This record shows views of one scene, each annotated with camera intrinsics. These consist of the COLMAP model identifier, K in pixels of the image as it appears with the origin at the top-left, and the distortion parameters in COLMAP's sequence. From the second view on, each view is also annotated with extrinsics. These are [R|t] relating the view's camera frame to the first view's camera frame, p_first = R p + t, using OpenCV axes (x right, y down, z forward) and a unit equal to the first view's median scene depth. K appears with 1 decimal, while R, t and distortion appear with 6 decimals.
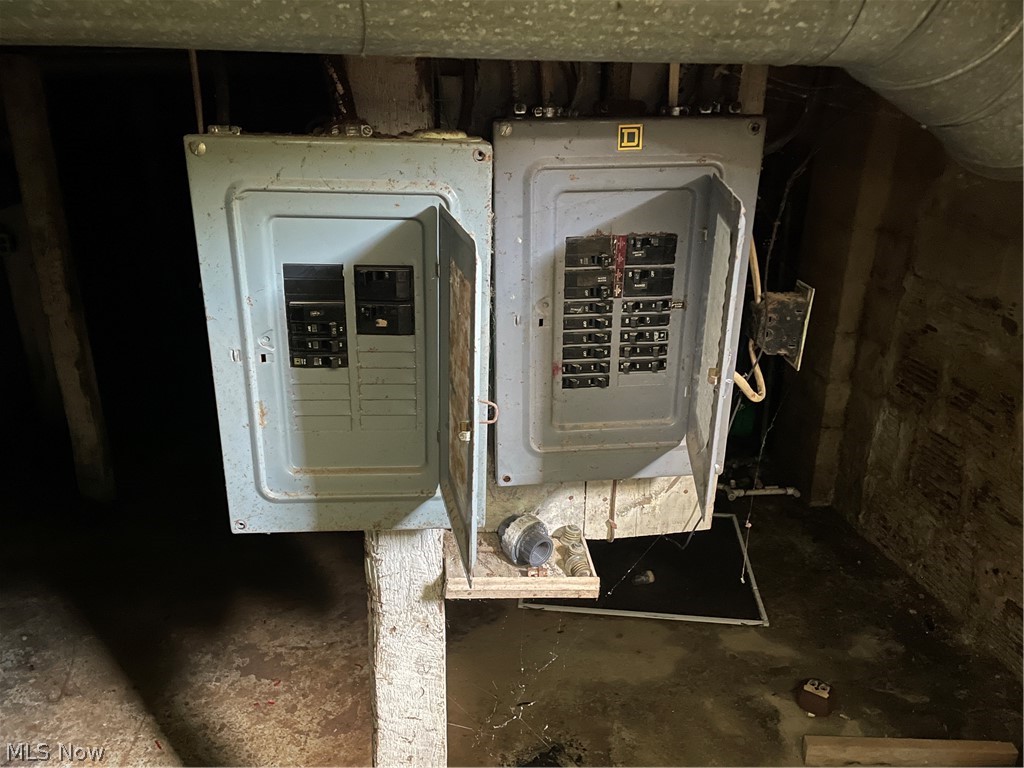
lens RADIAL K [[766.9, 0, 512.0], [0, 766.9, 384.0], [0, 0, 1]] dist [0.082030, -0.094309]
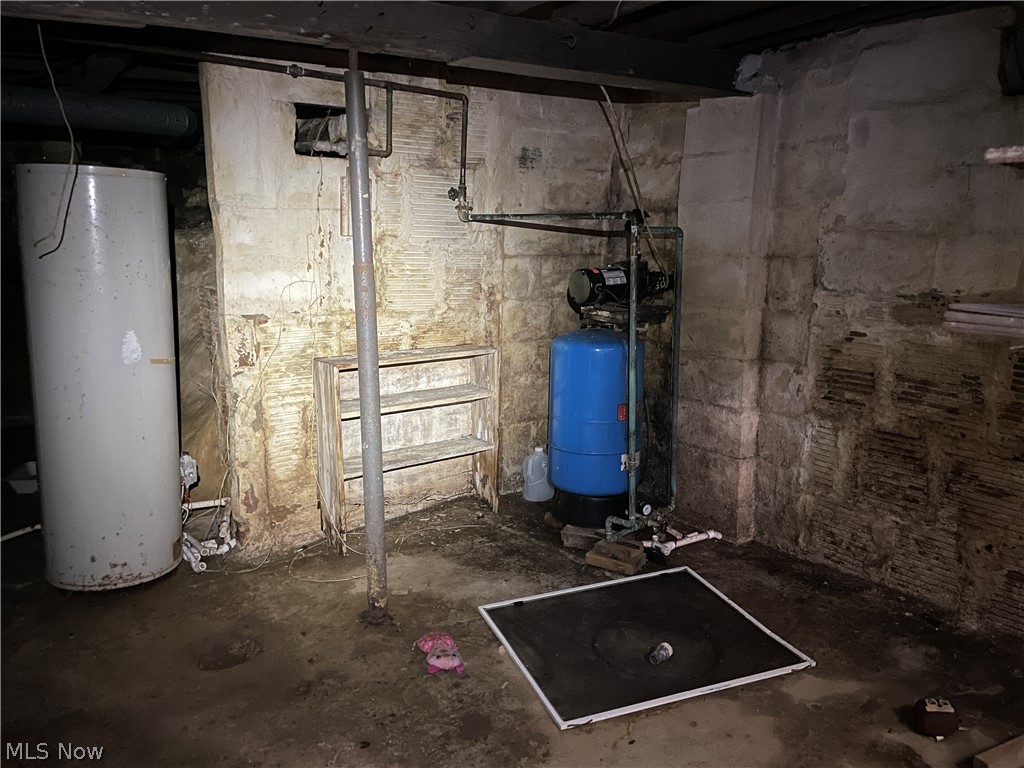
lens RADIAL K [[766.9, 0, 512.0], [0, 766.9, 384.0], [0, 0, 1]] dist [0.082030, -0.094309]
pose [[0.880376, -0.084144, 0.466752, -0.356689], [0.166014, 0.976549, -0.137083, 0.058234], [-0.444272, 0.198172, 0.873699, 0.297174]]
